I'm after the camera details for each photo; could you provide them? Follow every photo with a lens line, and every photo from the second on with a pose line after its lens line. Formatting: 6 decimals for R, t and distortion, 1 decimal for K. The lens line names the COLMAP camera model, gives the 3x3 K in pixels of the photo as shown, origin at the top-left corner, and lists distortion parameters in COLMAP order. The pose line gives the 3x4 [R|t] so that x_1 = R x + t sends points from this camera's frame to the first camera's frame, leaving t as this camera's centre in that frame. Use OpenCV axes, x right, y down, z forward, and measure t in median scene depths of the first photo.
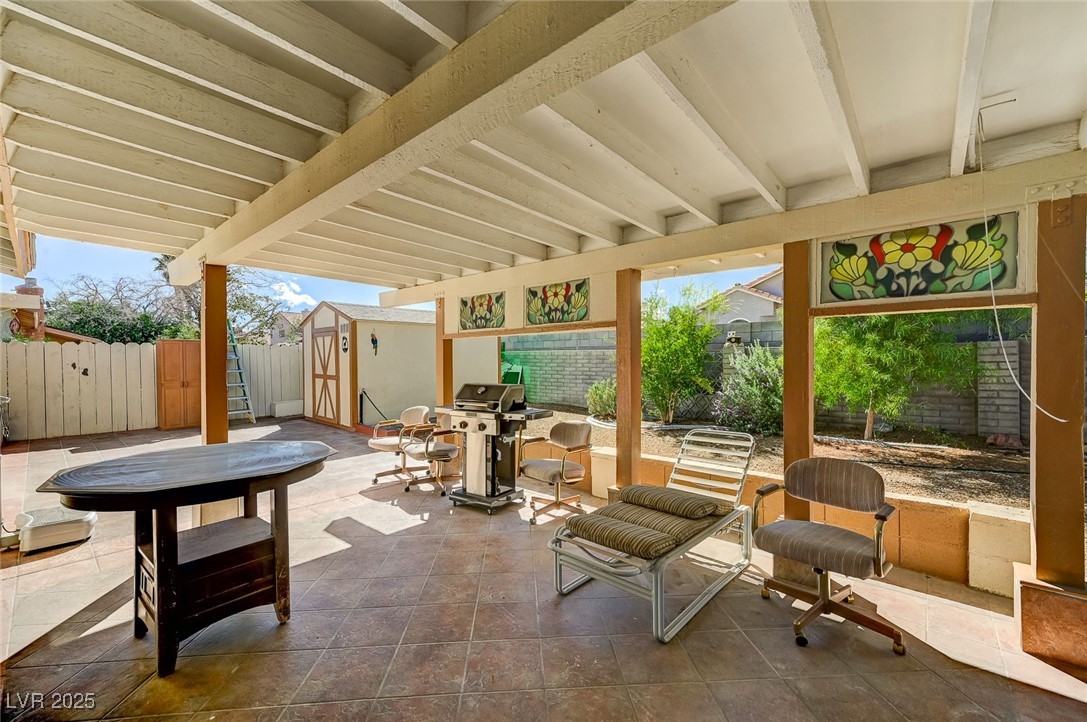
lens RADIAL K [[438.3, 0, 546.4], [0, 438.3, 368.1], [0, 0, 1]] dist [0.001233, -0.000025]
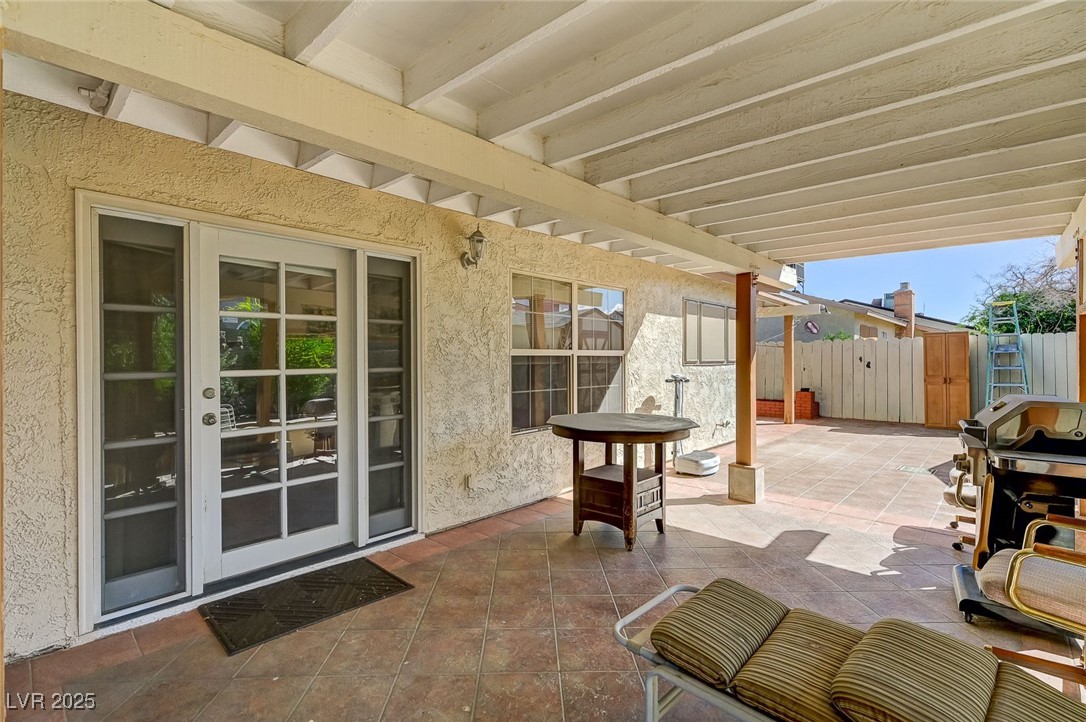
lens RADIAL K [[498.9, 0, 545.9], [0, 498.9, 355.1], [0, 0, 1]] dist [0.000569, 0.000251]
pose [[-0.047688, -0.003002, -0.998858, 0.474246], [-0.013818, 0.999902, -0.002345, -0.002997], [0.998767, 0.013691, -0.047724, 0.411779]]
